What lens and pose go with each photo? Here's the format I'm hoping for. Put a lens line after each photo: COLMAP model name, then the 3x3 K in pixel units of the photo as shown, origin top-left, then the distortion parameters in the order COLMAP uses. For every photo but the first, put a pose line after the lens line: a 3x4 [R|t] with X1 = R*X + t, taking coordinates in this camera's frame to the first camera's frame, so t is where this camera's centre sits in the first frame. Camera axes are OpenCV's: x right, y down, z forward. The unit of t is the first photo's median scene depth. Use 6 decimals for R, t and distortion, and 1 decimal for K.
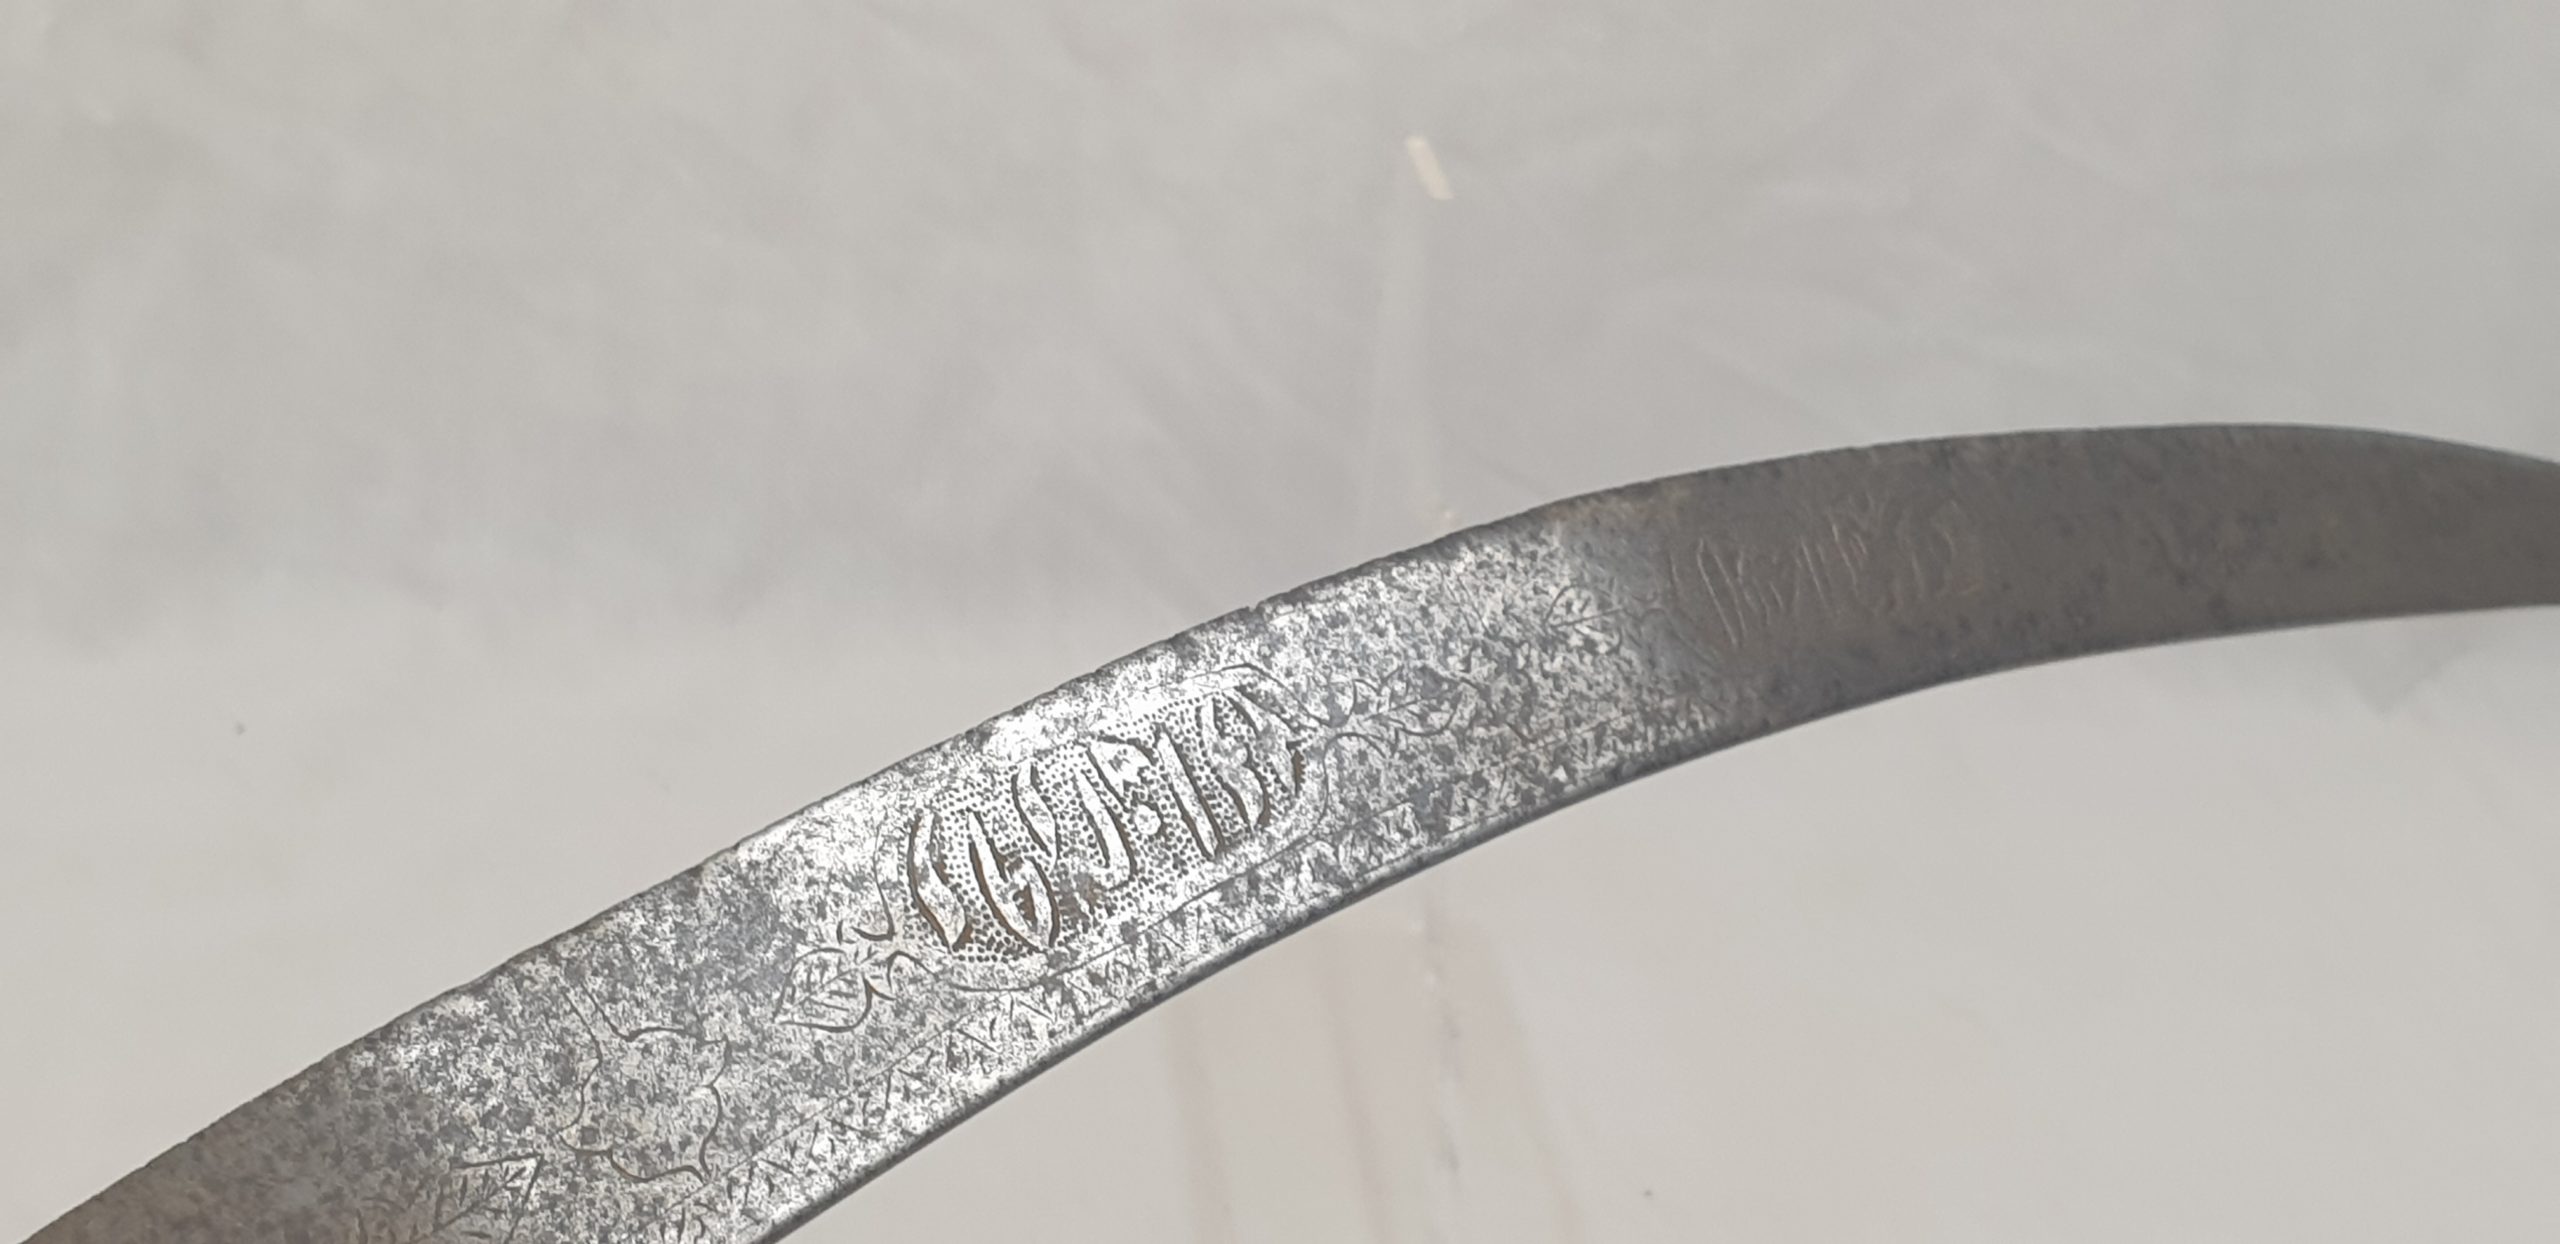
lens RADIAL K [[1810.7, 0, 1288.9], [0, 1810.7, 622.2], [0, 0, 1]] dist [0.053361, -0.012016]
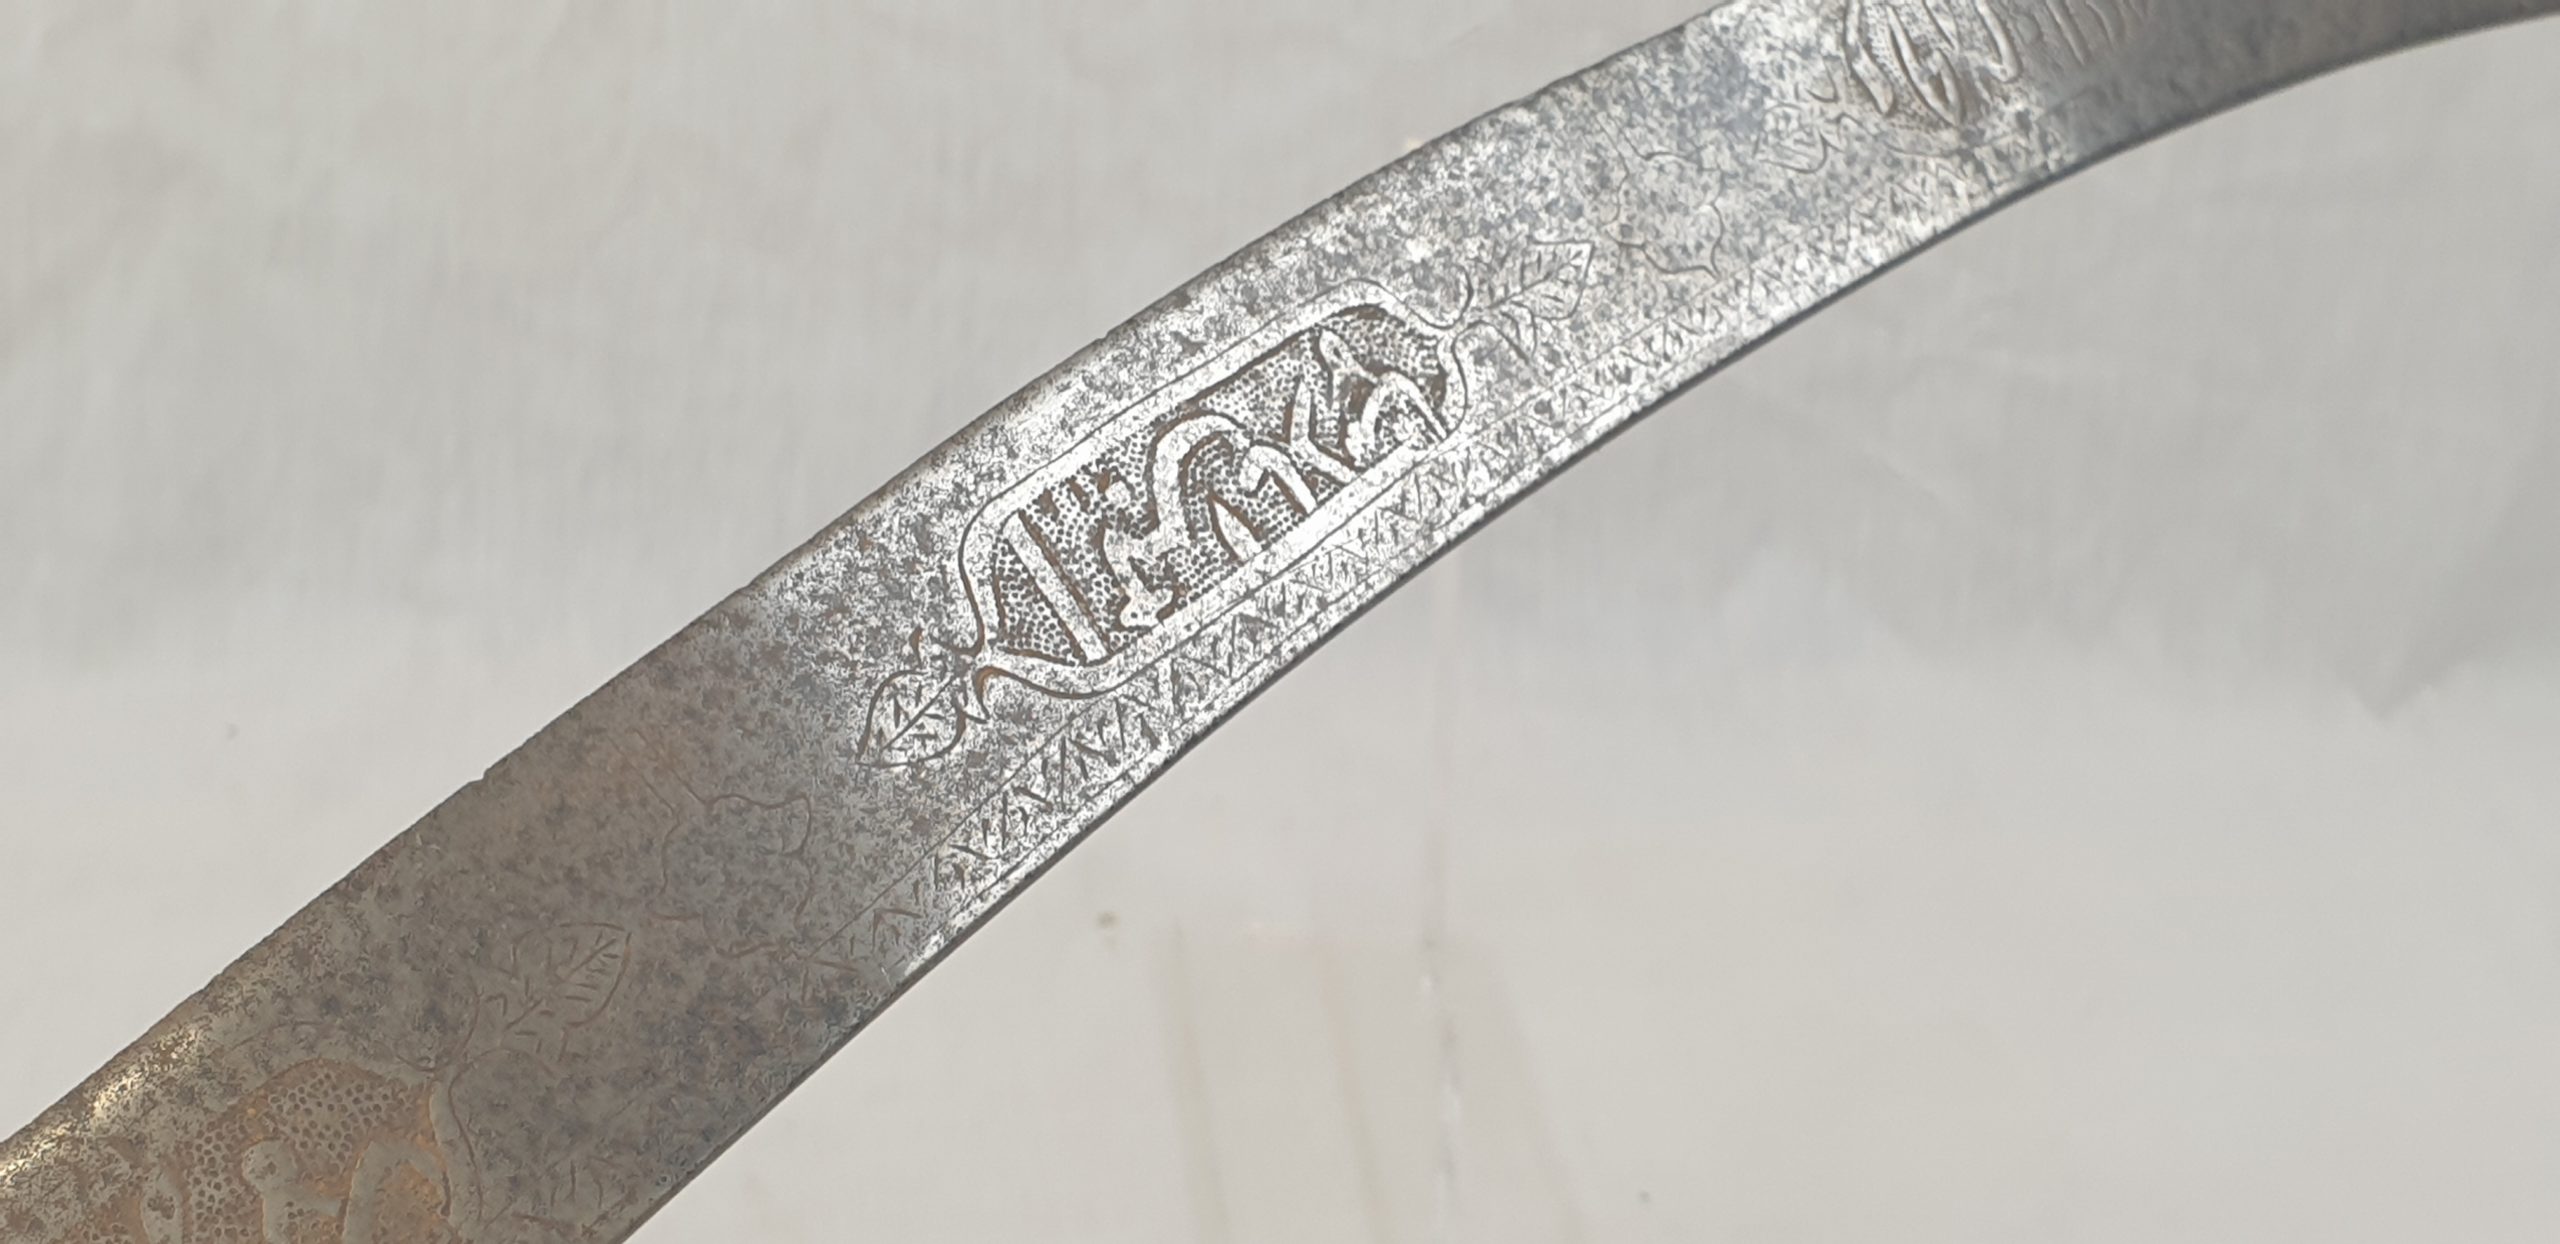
lens RADIAL K [[1806.9, 0, 1267.4], [0, 1806.9, 613.7], [0, 0, 1]] dist [0.078128, -0.008829]
pose [[0.999916, -0.010634, -0.007401, -0.579020], [0.010551, 0.999882, -0.011201, 0.510855], [0.007519, 0.011122, 0.999910, -0.132798]]
